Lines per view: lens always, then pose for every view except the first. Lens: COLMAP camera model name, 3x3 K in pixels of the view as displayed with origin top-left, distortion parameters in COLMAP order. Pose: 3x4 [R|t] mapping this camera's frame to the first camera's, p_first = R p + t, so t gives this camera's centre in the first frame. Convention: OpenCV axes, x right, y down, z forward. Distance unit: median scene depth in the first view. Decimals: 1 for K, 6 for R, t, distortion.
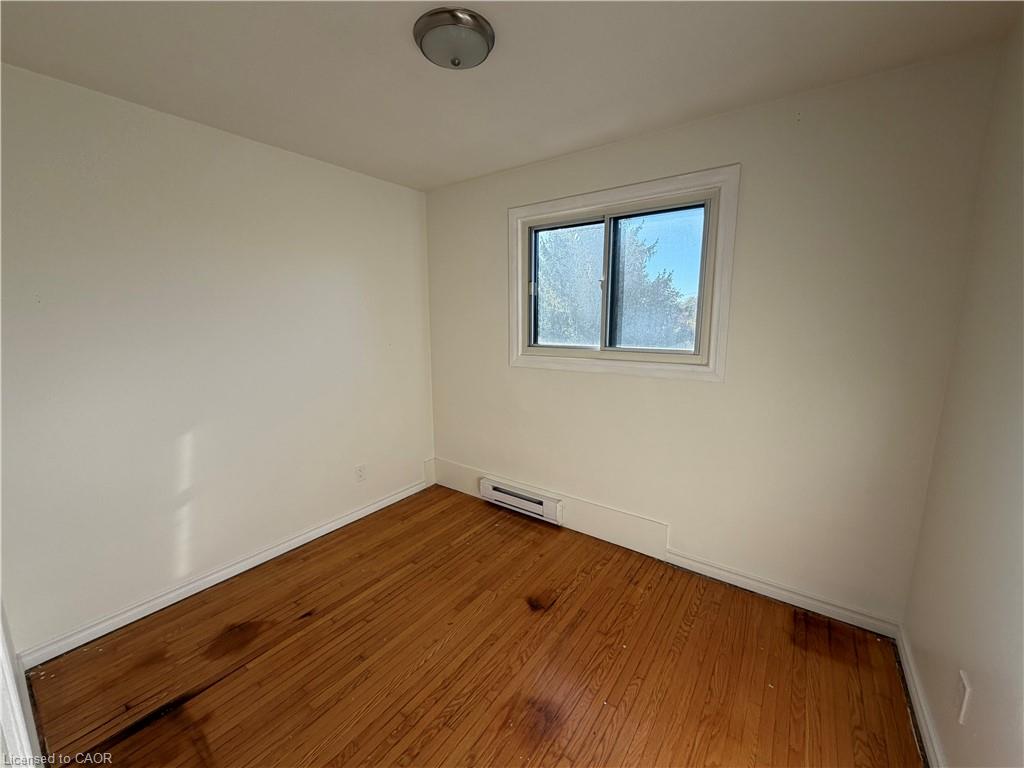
lens RADIAL K [[407.7, 0, 508.9], [0, 407.7, 390.8], [0, 0, 1]] dist [-0.001330, -0.000499]
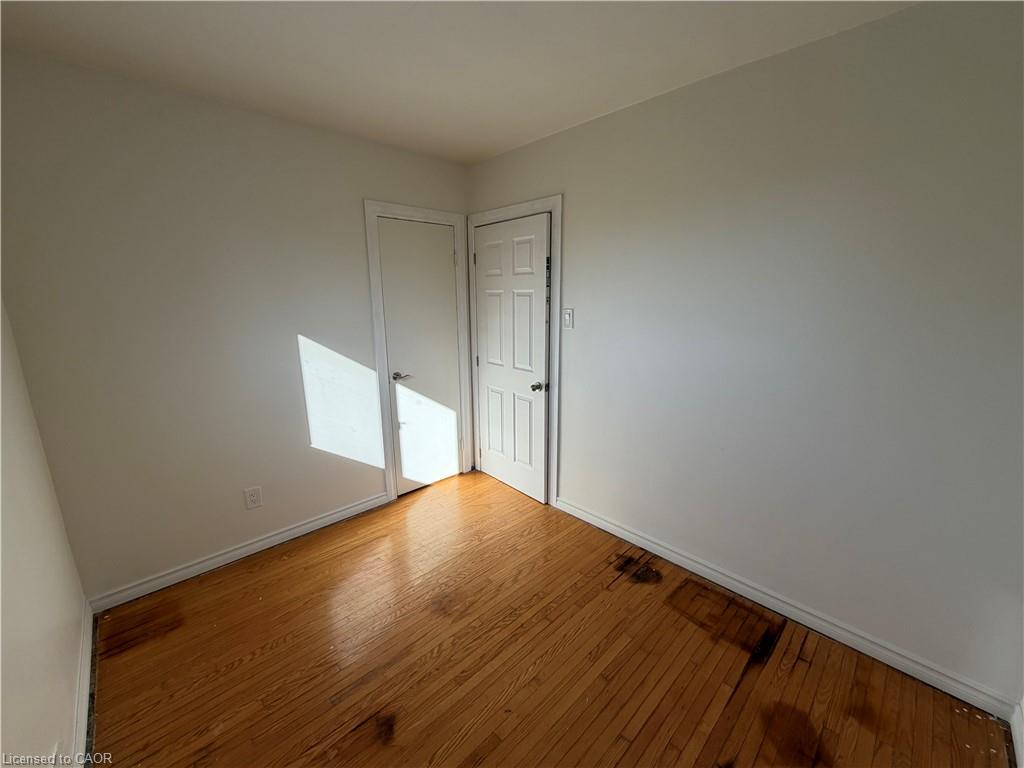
lens RADIAL K [[407.7, 0, 510.7], [0, 407.7, 387.4], [0, 0, 1]] dist [-0.001330, -0.000499]
pose [[-0.985720, -0.028696, 0.165928, -0.290460], [0.039790, 0.917778, 0.395096, -0.318047], [-0.163623, 0.396056, -0.903530, 1.635893]]
